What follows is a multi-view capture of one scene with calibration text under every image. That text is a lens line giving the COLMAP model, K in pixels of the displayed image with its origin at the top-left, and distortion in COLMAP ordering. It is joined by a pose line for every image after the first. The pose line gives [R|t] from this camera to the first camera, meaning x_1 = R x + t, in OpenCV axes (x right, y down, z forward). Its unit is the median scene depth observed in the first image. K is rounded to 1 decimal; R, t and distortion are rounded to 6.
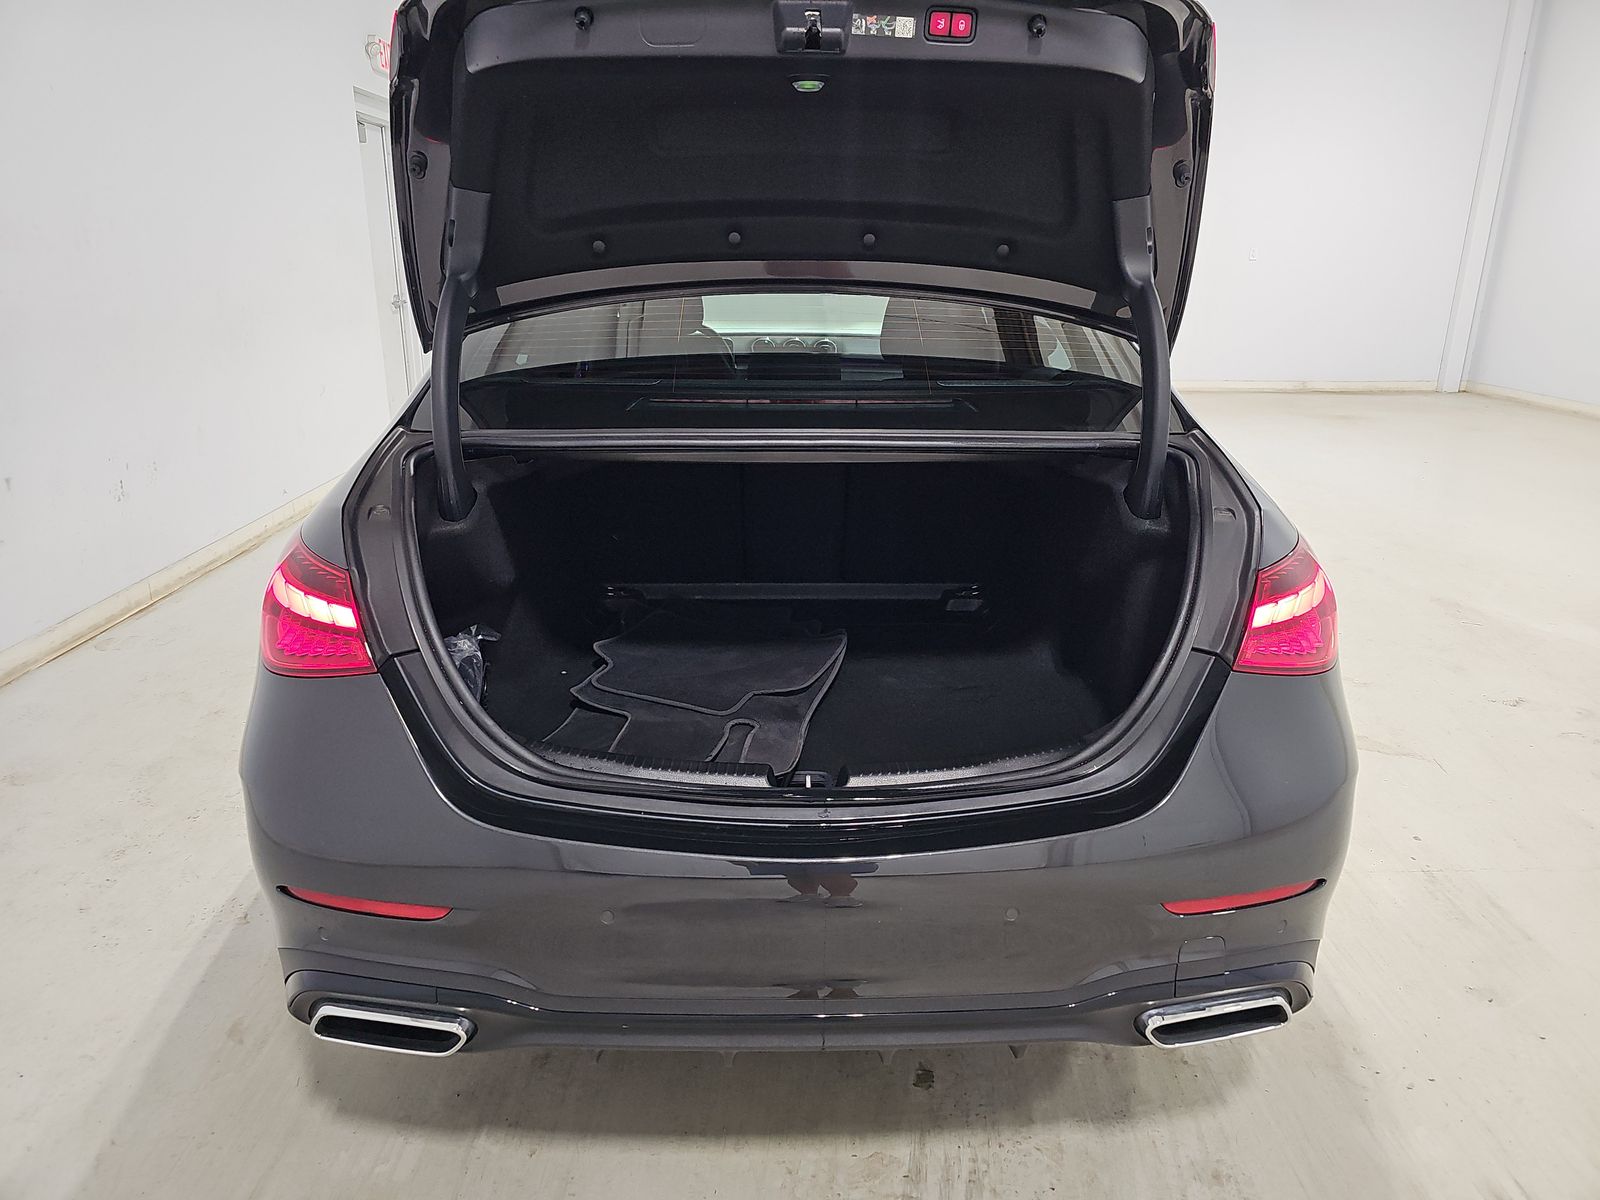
lens RADIAL K [[1051.4, 0, 796.6], [0, 1051.4, 580.7], [0, 0, 1]] dist [0.050399, -0.041175]
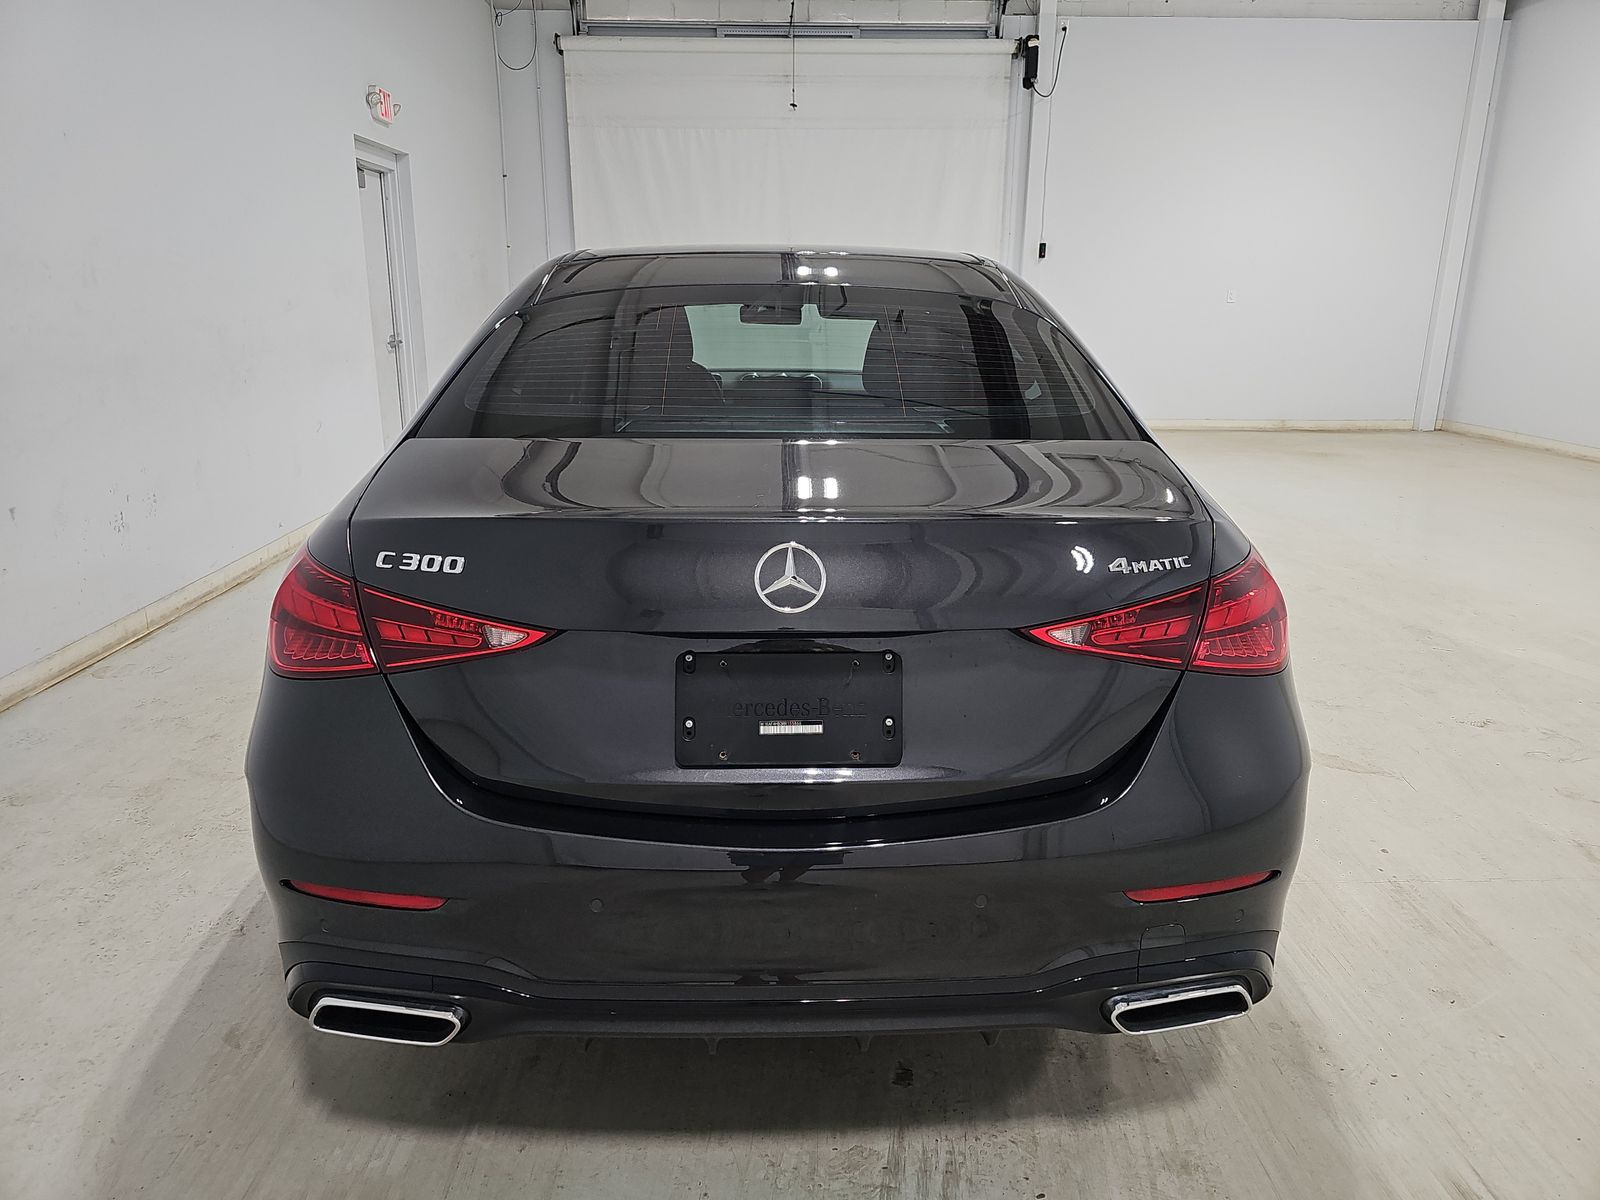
lens RADIAL K [[1051.4, 0, 796.6], [0, 1051.4, 580.7], [0, 0, 1]] dist [0.050399, -0.041175]
pose [[0.999961, -0.002214, 0.008496, 0.009133], [0.002543, 0.999240, -0.038901, 0.029317], [-0.008403, 0.038921, 0.999207, -0.050331]]
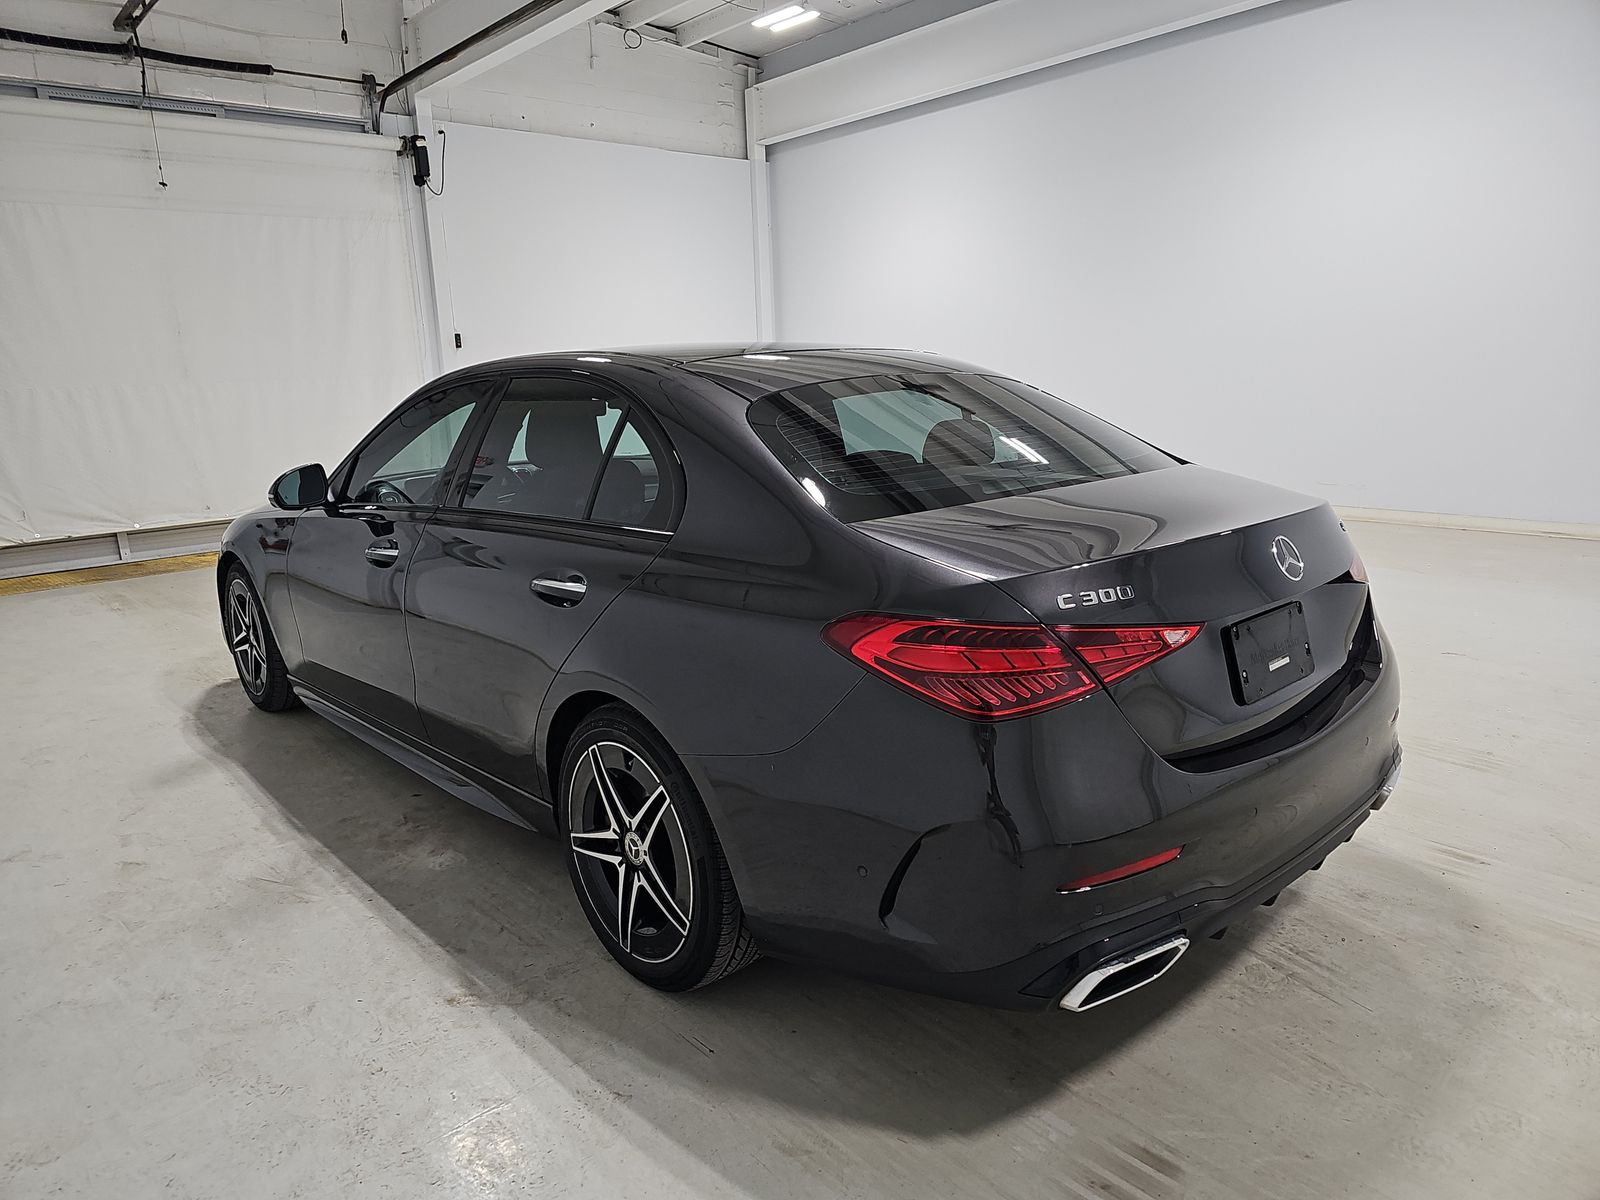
lens RADIAL K [[1055.2, 0, 771.5], [0, 1055.2, 598.8], [0, 0, 1]] dist [0.046769, -0.037082]
pose [[0.763334, -0.172999, 0.622409, -1.225051], [0.234356, 0.971998, -0.017250, -0.077892], [-0.601996, 0.159033, 0.782502, 0.166328]]
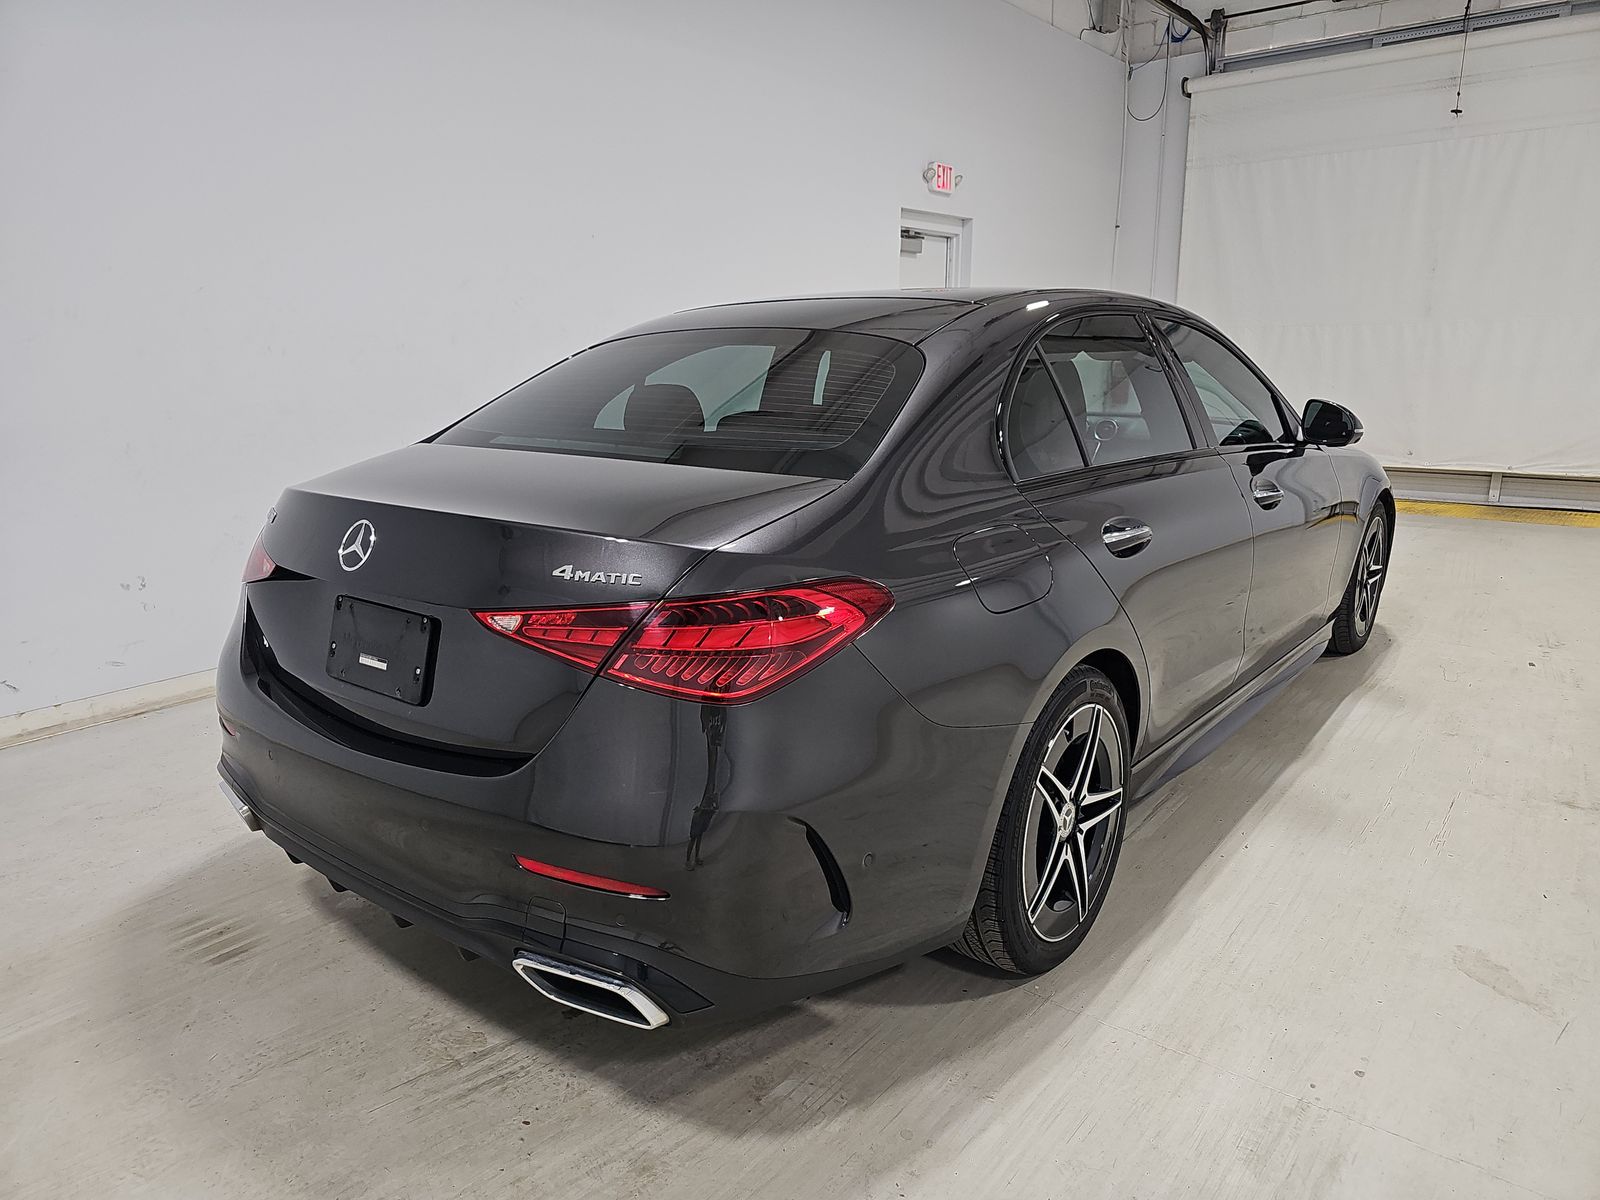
lens RADIAL K [[1056.3, 0, 798.2], [0, 1056.3, 607.5], [0, 0, 1]] dist [0.046885, -0.042307]
pose [[0.769687, 0.138093, -0.623308, 1.062880], [-0.176036, 0.984384, 0.000713, -0.022344], [0.613672, 0.109176, 0.781976, 0.189397]]
